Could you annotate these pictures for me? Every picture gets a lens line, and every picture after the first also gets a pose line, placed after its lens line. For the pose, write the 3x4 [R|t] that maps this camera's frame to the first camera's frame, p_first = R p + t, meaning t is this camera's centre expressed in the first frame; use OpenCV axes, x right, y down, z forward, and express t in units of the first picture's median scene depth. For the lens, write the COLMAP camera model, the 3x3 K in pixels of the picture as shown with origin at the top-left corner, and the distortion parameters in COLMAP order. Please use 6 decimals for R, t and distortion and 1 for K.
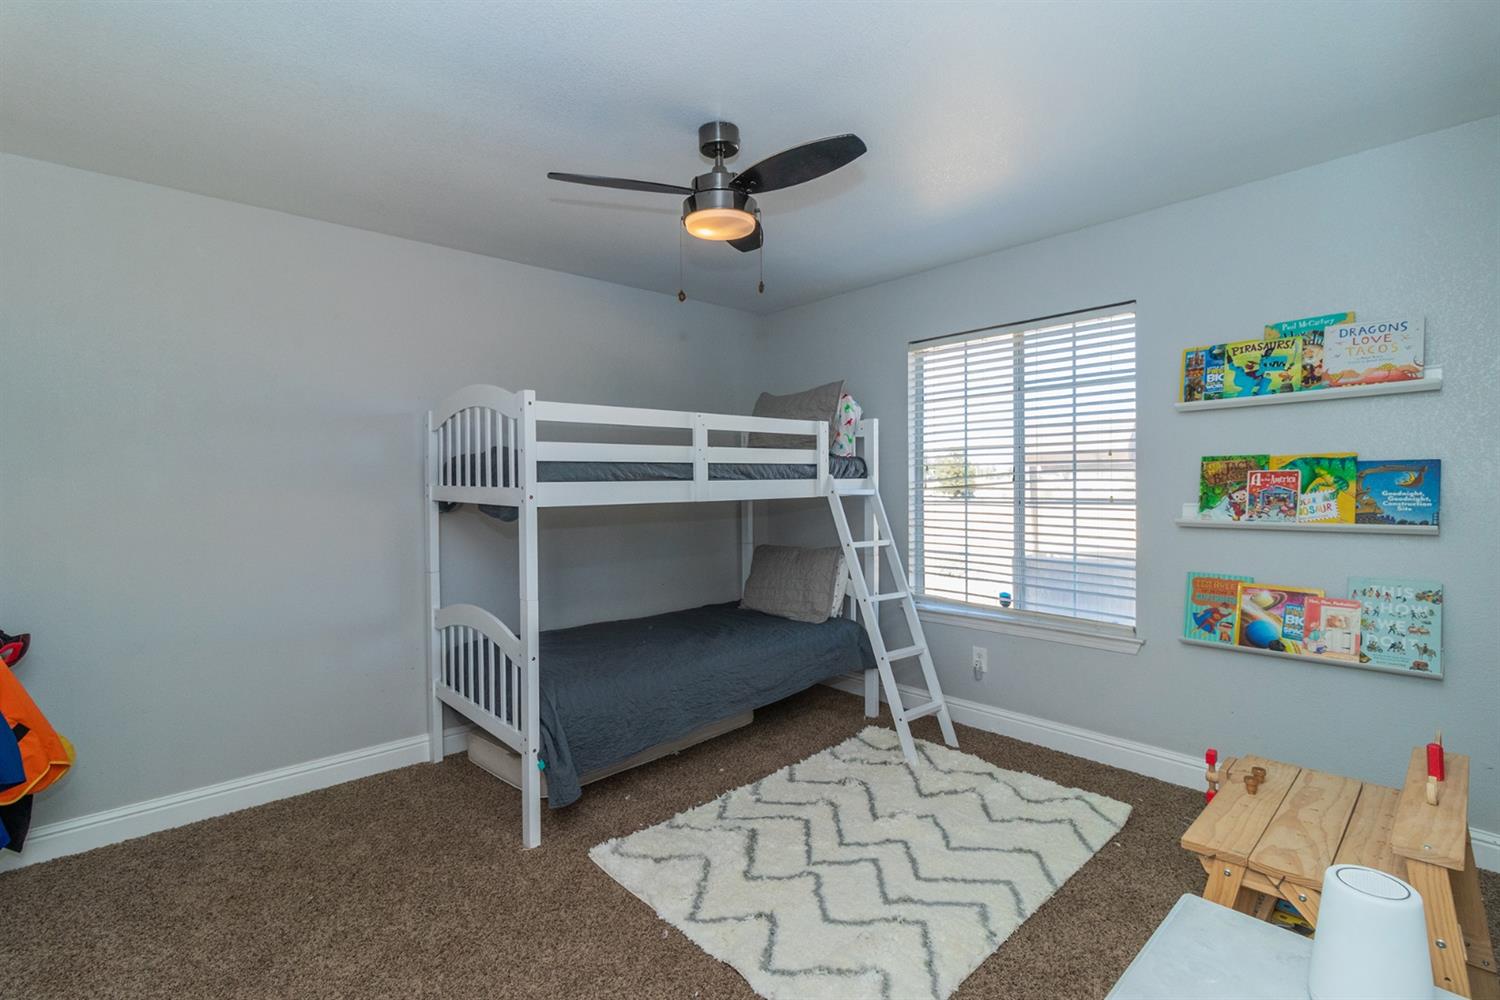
lens RADIAL K [[688.0, 0, 741.2], [0, 688.0, 489.9], [0, 0, 1]] dist [-0.000095, -0.000129]
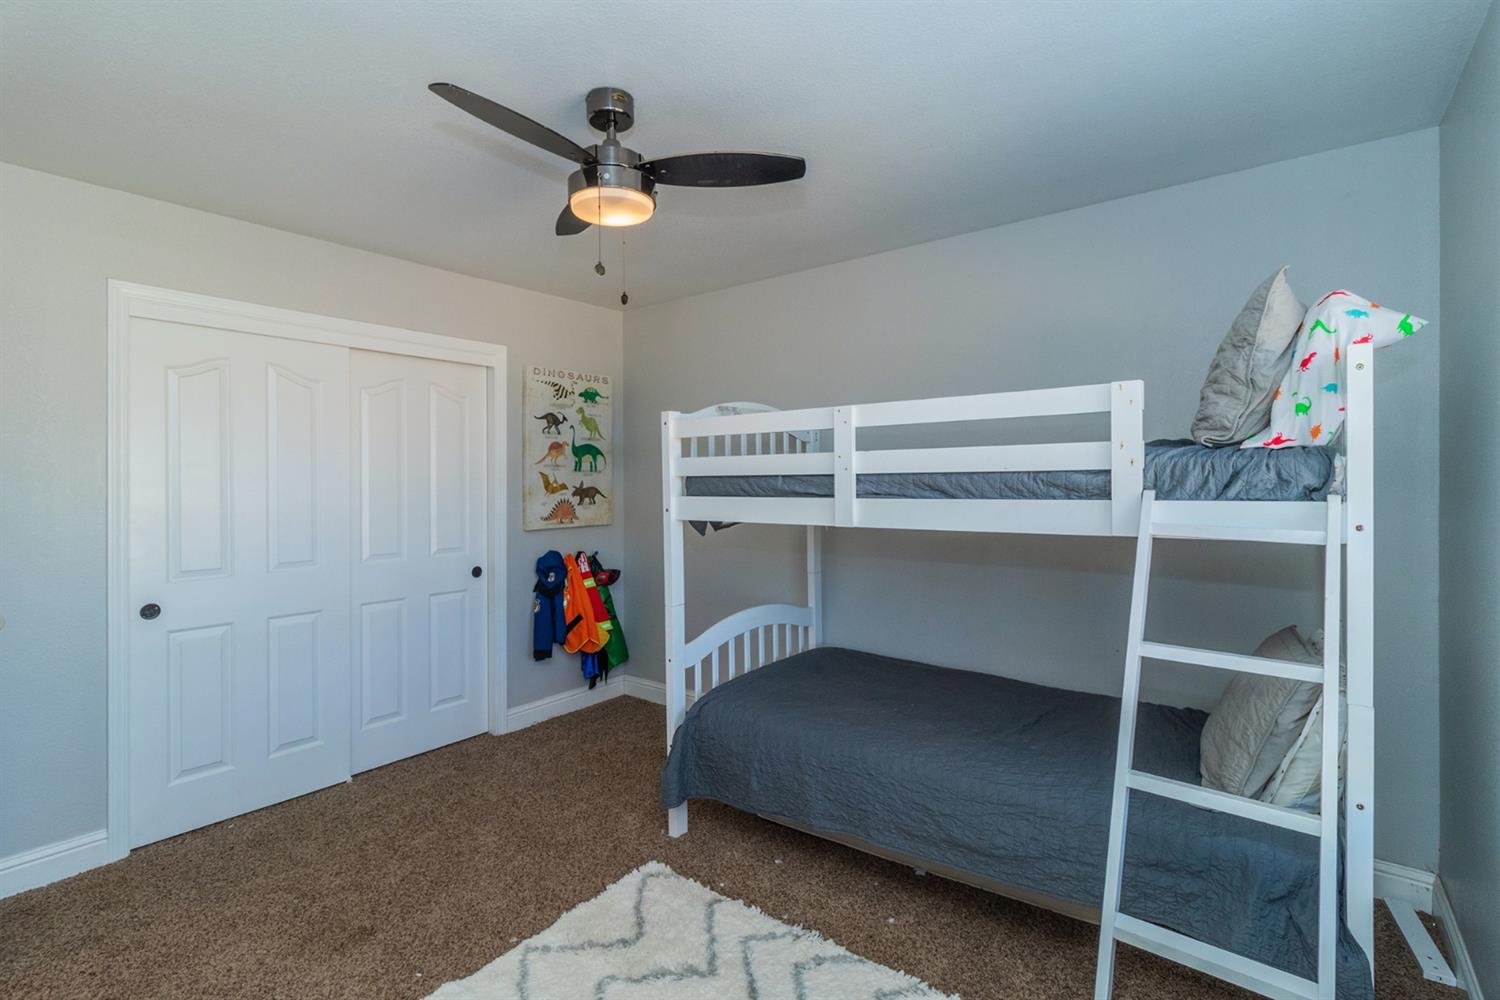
lens RADIAL K [[667.8, 0, 755.9], [0, 667.8, 482.3], [0, 0, 1]] dist [-0.000106, 0.000002]
pose [[0.185940, 0.002329, -0.982558, 0.626598], [-0.013773, 0.999905, -0.000237, -0.028805], [0.982465, 0.013577, 0.185955, 0.773285]]
